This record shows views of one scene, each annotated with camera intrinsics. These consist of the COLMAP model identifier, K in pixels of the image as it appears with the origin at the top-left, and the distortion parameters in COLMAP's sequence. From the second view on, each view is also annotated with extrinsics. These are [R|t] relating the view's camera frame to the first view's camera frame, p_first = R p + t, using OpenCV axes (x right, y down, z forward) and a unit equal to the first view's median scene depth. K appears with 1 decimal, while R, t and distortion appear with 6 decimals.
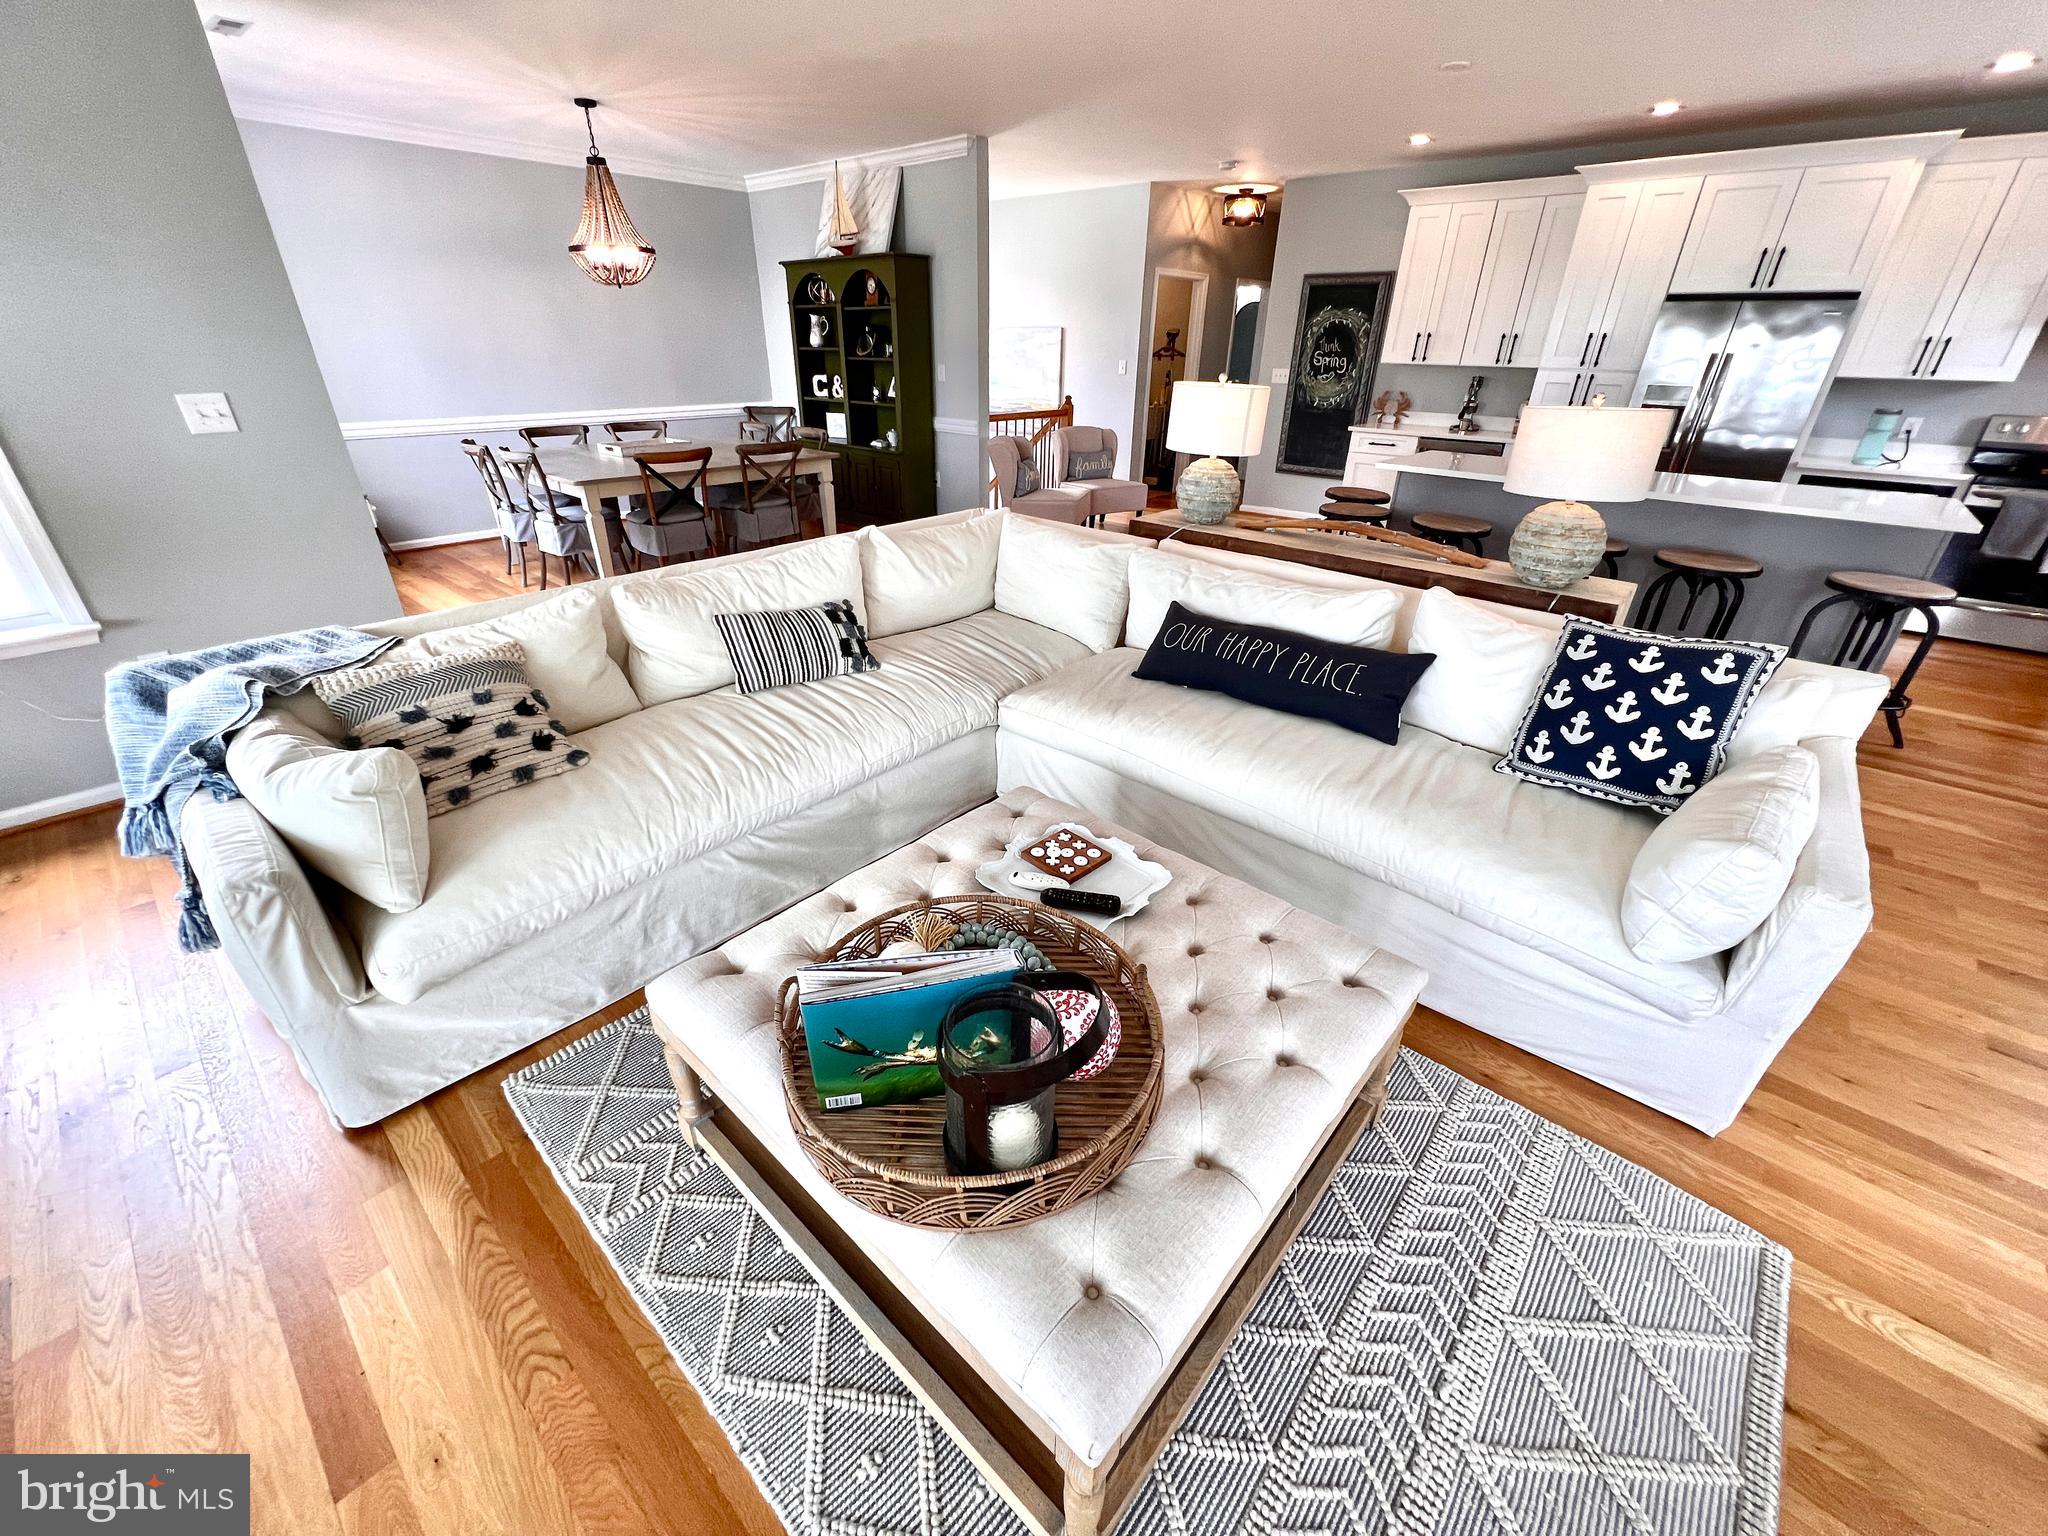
lens RADIAL K [[820.7, 0, 1021.4], [0, 820.7, 760.7], [0, 0, 1]] dist [-0.005426, 0.001671]
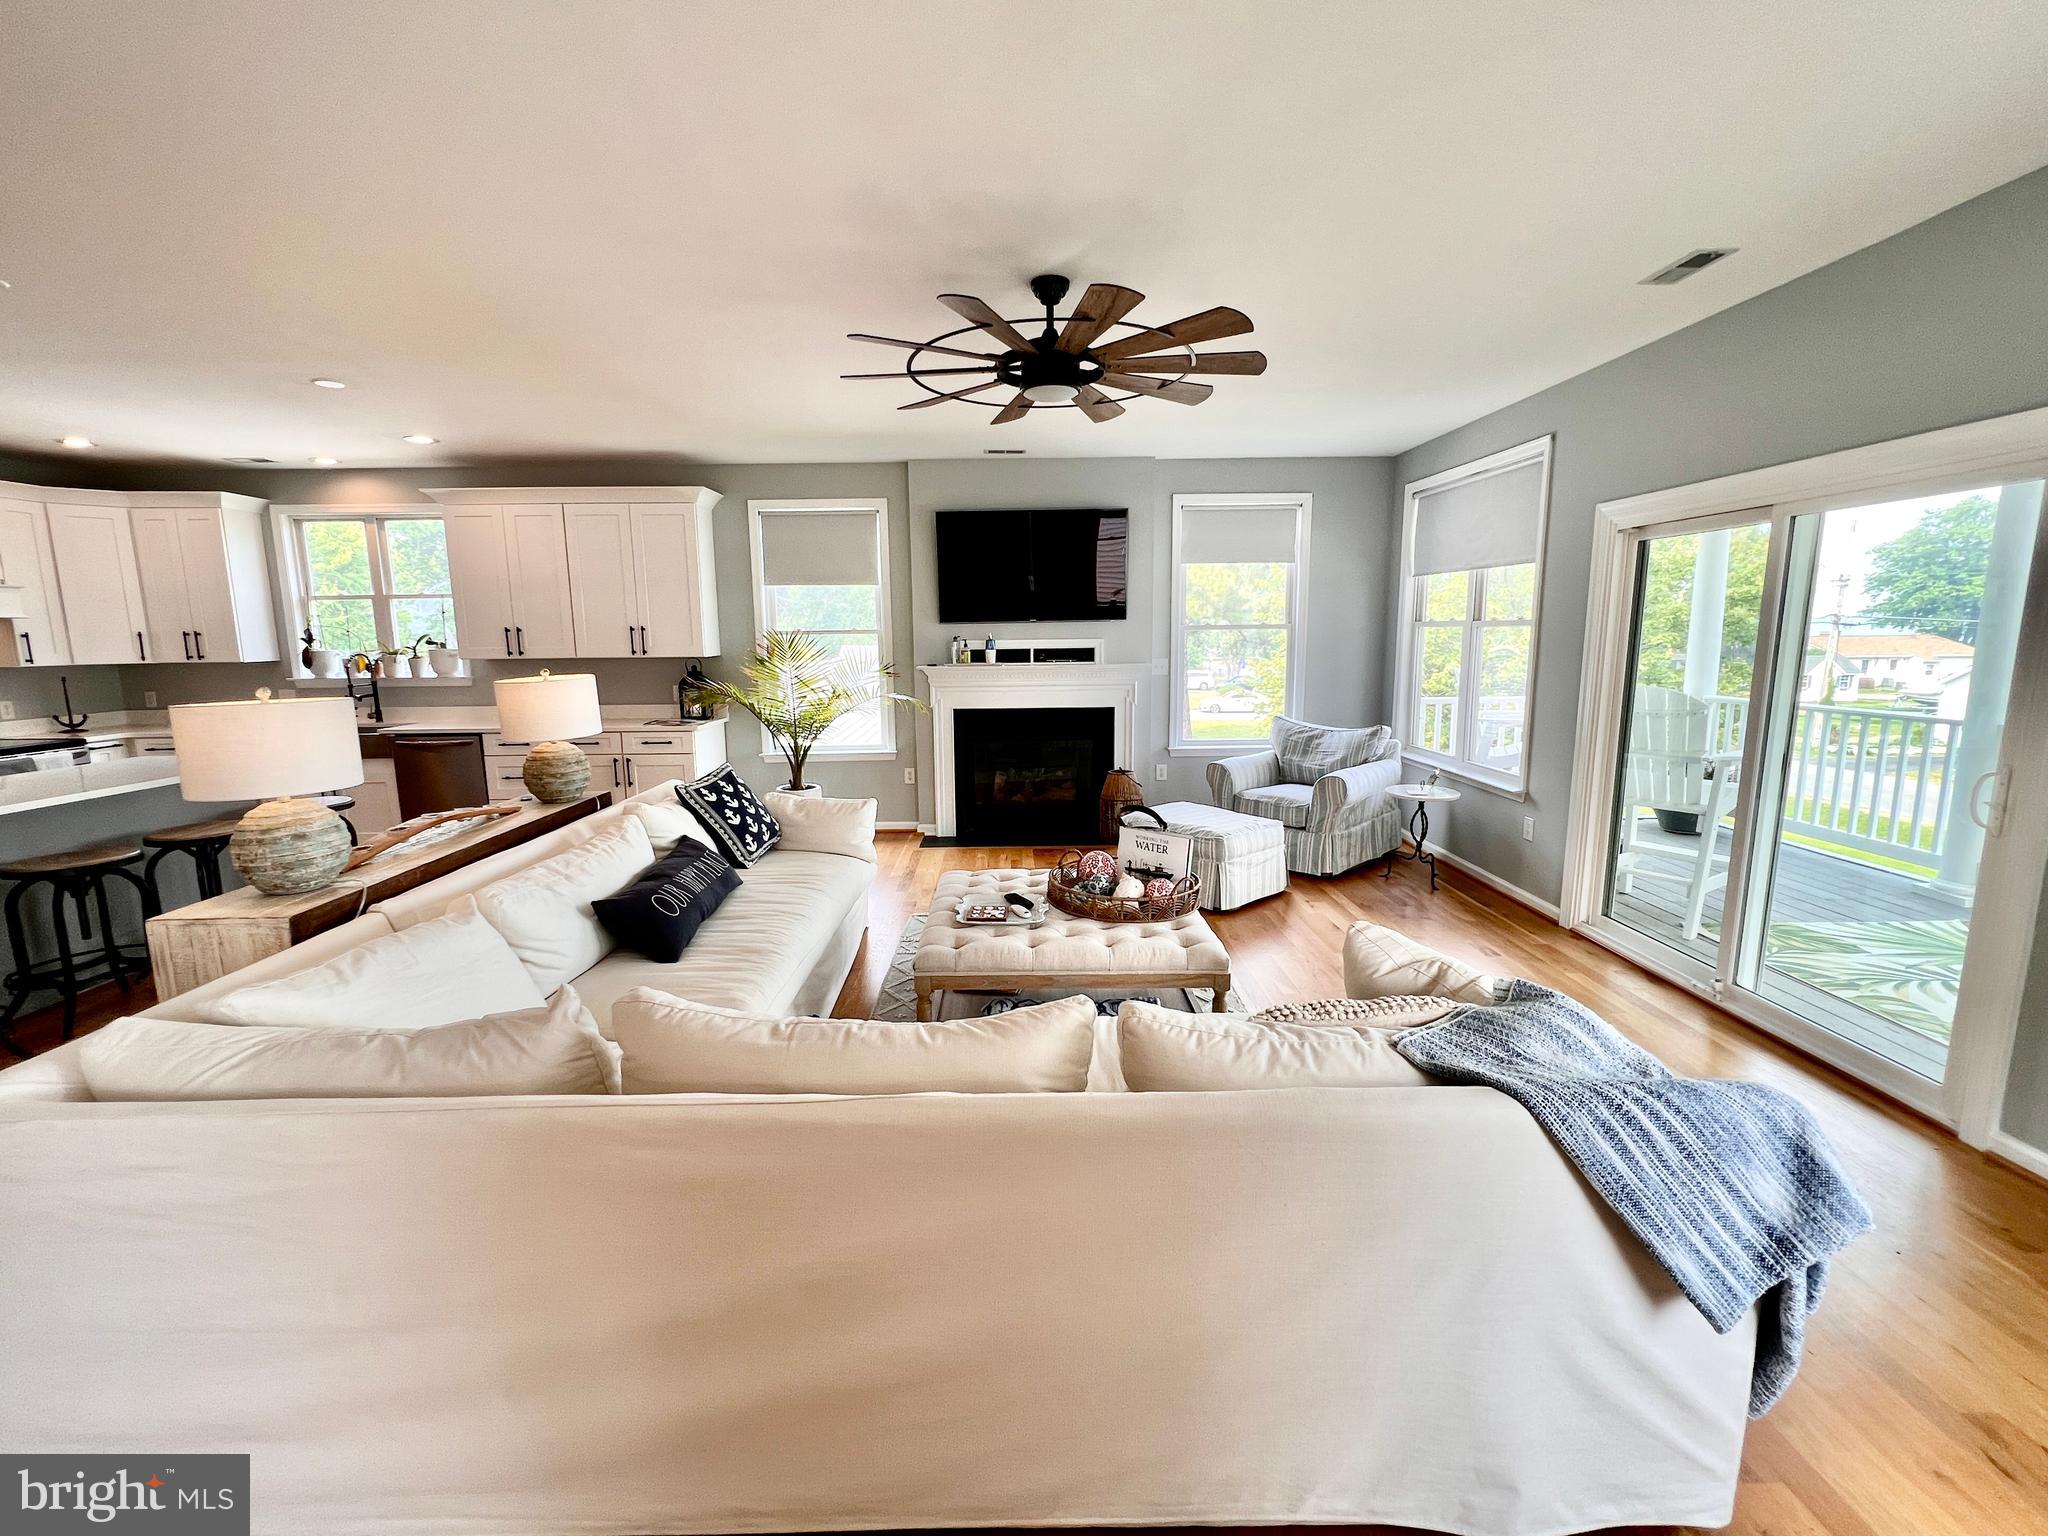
lens RADIAL K [[865.1, 0, 1012.8], [0, 865.1, 755.8], [0, 0, 1]] dist [0.000612, 0.000263]
pose [[-0.670645, -0.110181, 0.733550, -0.456924], [0.342752, 0.830978, 0.438175, -0.334611], [-0.657842, 0.545286, -0.519526, 0.630566]]
